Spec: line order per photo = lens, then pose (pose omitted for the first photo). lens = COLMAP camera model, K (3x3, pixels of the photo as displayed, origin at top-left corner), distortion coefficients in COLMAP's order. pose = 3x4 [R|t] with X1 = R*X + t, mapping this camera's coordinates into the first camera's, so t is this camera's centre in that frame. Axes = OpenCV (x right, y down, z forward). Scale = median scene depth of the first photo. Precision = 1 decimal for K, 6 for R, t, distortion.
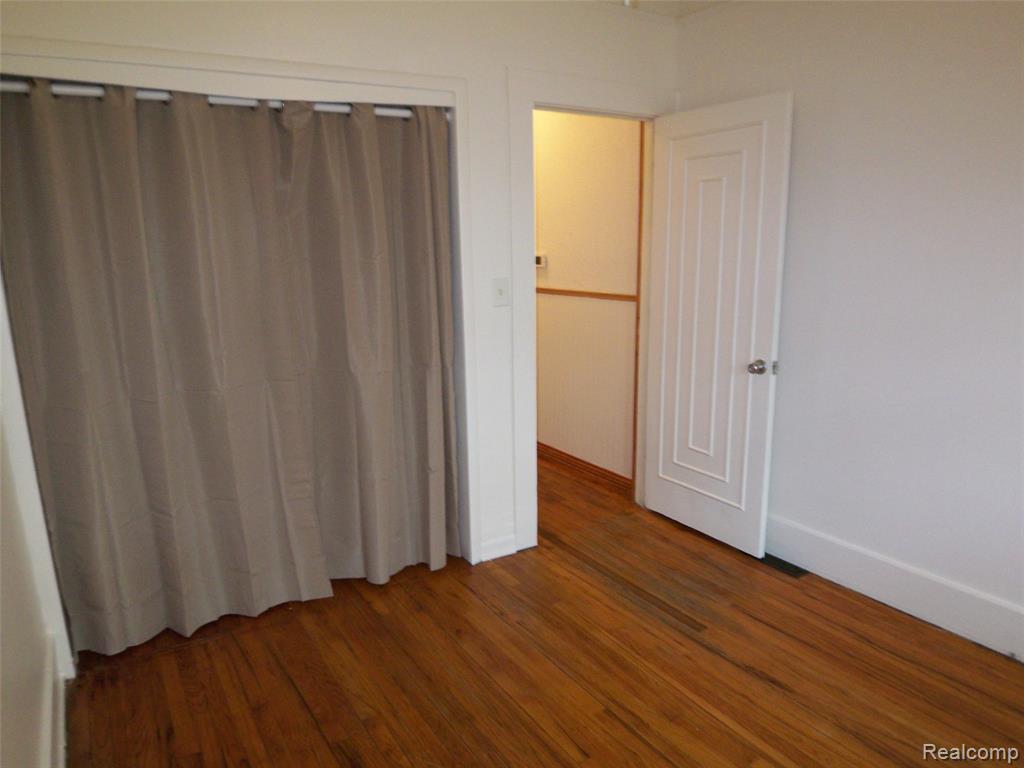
lens RADIAL K [[687.7, 0, 515.5], [0, 687.7, 381.7], [0, 0, 1]] dist [-0.015876, -0.034550]
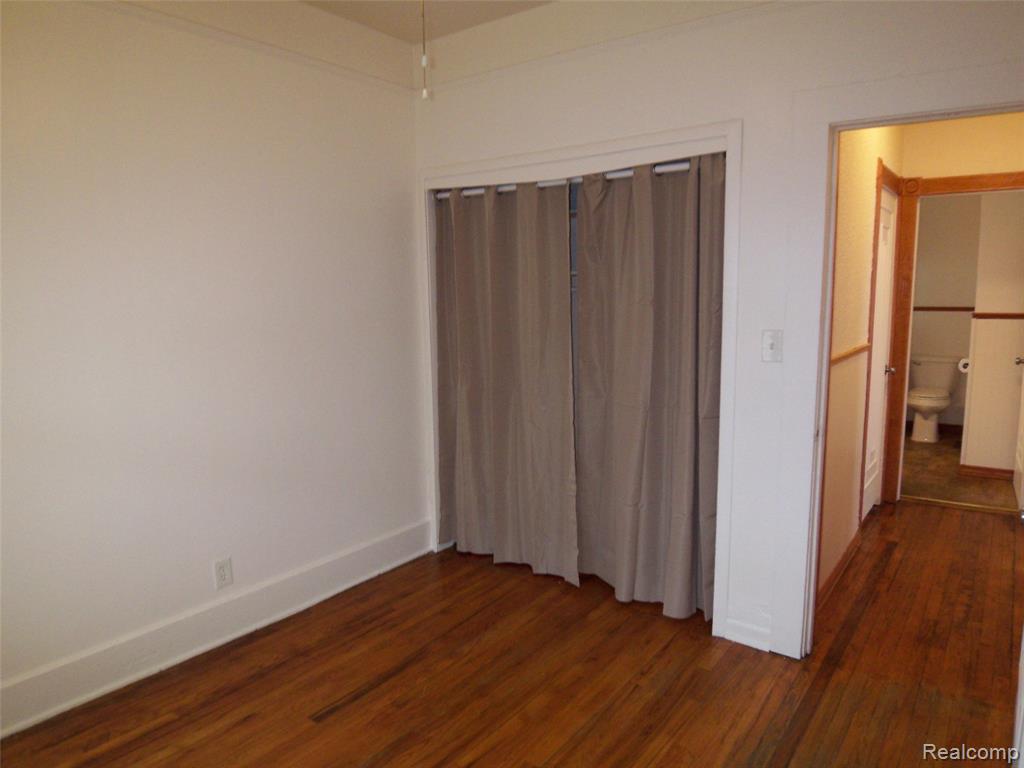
lens RADIAL K [[687.7, 0, 516.6], [0, 687.7, 384.5], [0, 0, 1]] dist [-0.015876, -0.034550]
pose [[0.361669, 0.138936, -0.921896, 0.774904], [-0.186266, 0.979666, 0.074568, -0.100421], [0.913510, 0.144749, 0.380194, 0.432618]]
